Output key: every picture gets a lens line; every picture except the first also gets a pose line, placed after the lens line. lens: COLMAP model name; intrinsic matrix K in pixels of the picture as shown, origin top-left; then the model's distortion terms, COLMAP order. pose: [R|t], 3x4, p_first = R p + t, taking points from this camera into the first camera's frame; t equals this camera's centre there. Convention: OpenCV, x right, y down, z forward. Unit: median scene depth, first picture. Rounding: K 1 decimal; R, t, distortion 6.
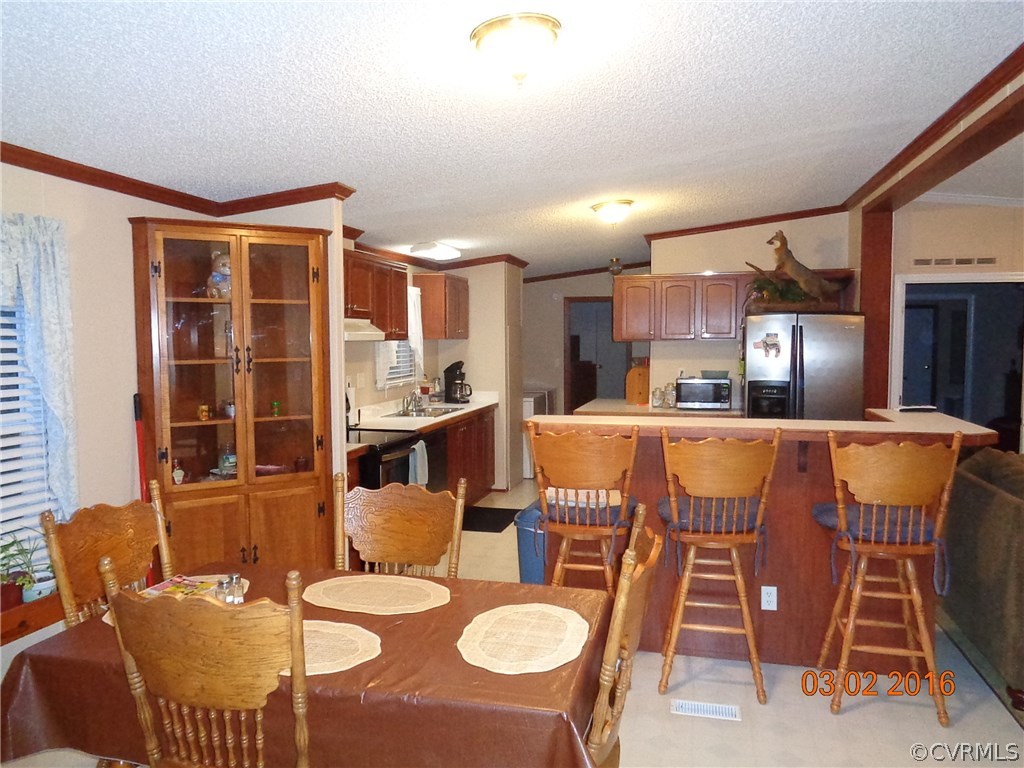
lens RADIAL K [[767.4, 0, 512.0], [0, 767.4, 384.0], [0, 0, 1]] dist [0.004308, 0.008539]
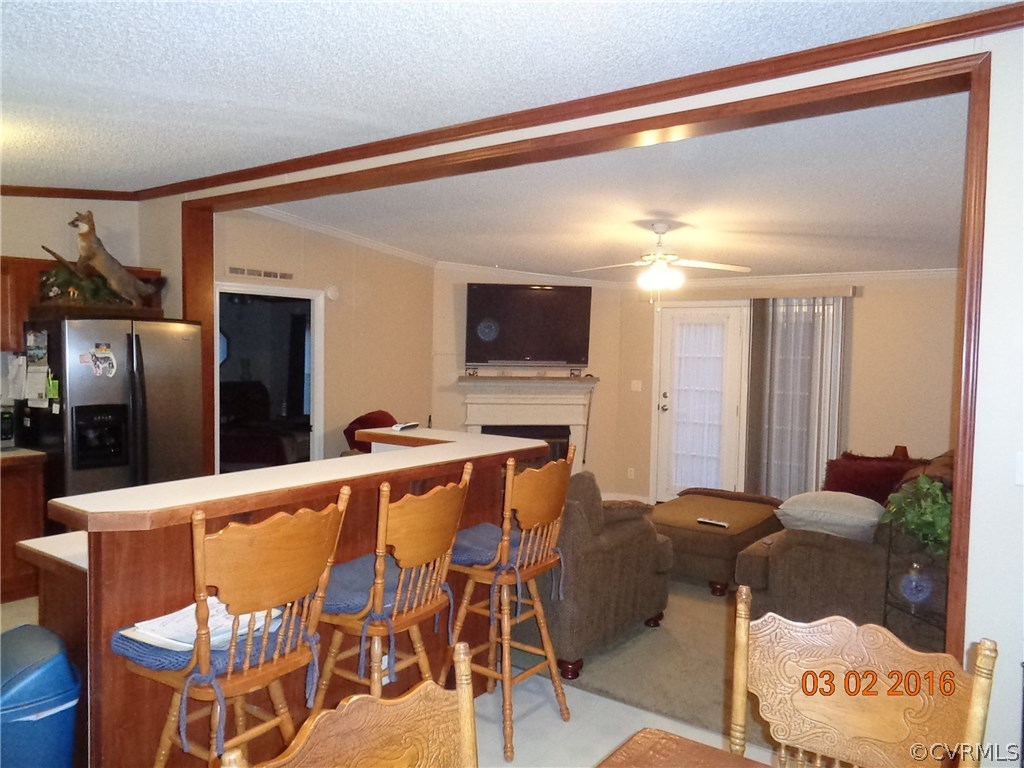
lens RADIAL K [[767.4, 0, 512.0], [0, 767.4, 384.0], [0, 0, 1]] dist [0.004308, 0.008539]
pose [[0.392006, -0.037098, 0.919214, -0.330621], [0.044300, 0.998789, 0.021417, -0.037328], [-0.918895, 0.032326, 0.393175, 0.495211]]
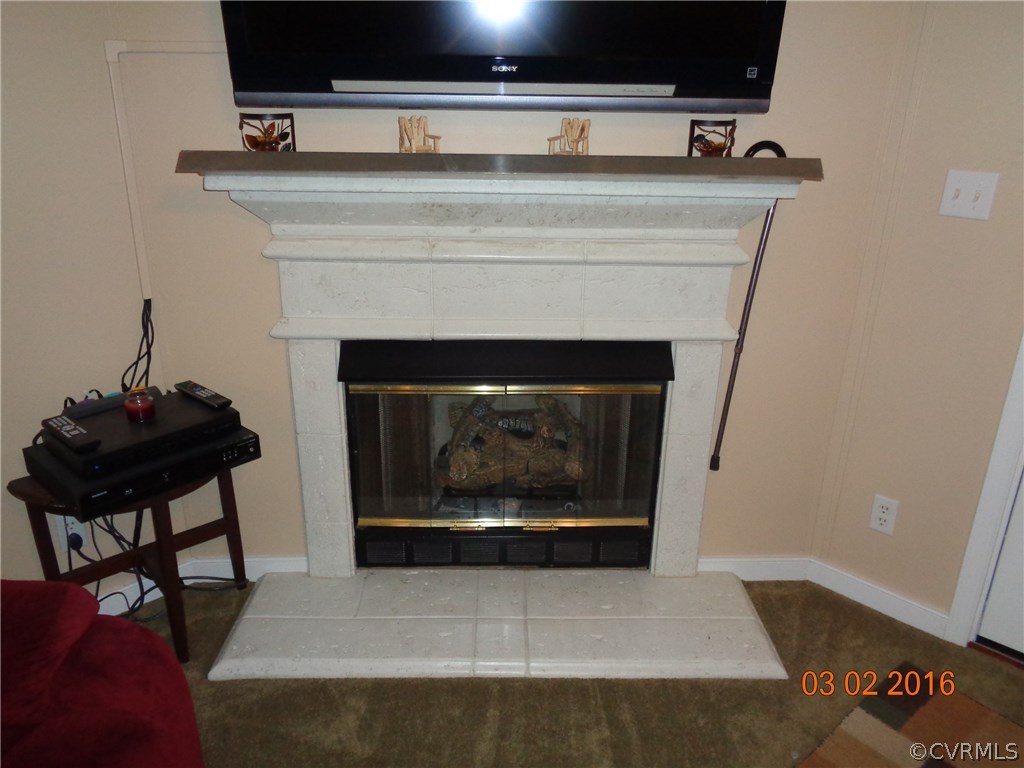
lens RADIAL K [[767.4, 0, 512.0], [0, 767.4, 384.0], [0, 0, 1]] dist [0.004308, 0.008539]
pose [[0.520067, -0.295798, 0.801270, 1.064150], [0.040775, 0.945646, 0.322631, -0.029888], [-0.853152, -0.135118, 0.503860, 0.967869]]
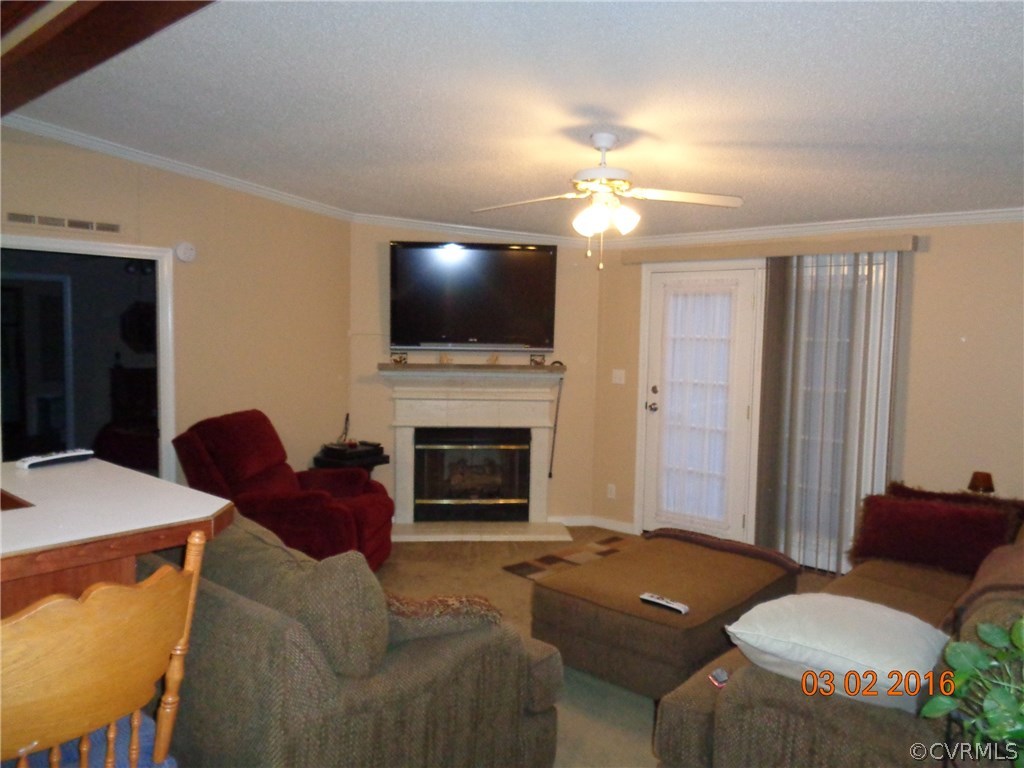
lens RADIAL K [[767.4, 0, 512.0], [0, 767.4, 384.0], [0, 0, 1]] dist [0.004308, 0.008539]
pose [[0.468421, -0.055029, 0.881790, 0.196200], [0.041749, 0.998322, 0.040123, -0.030613], [-0.882519, 0.018019, 0.469932, 0.457831]]
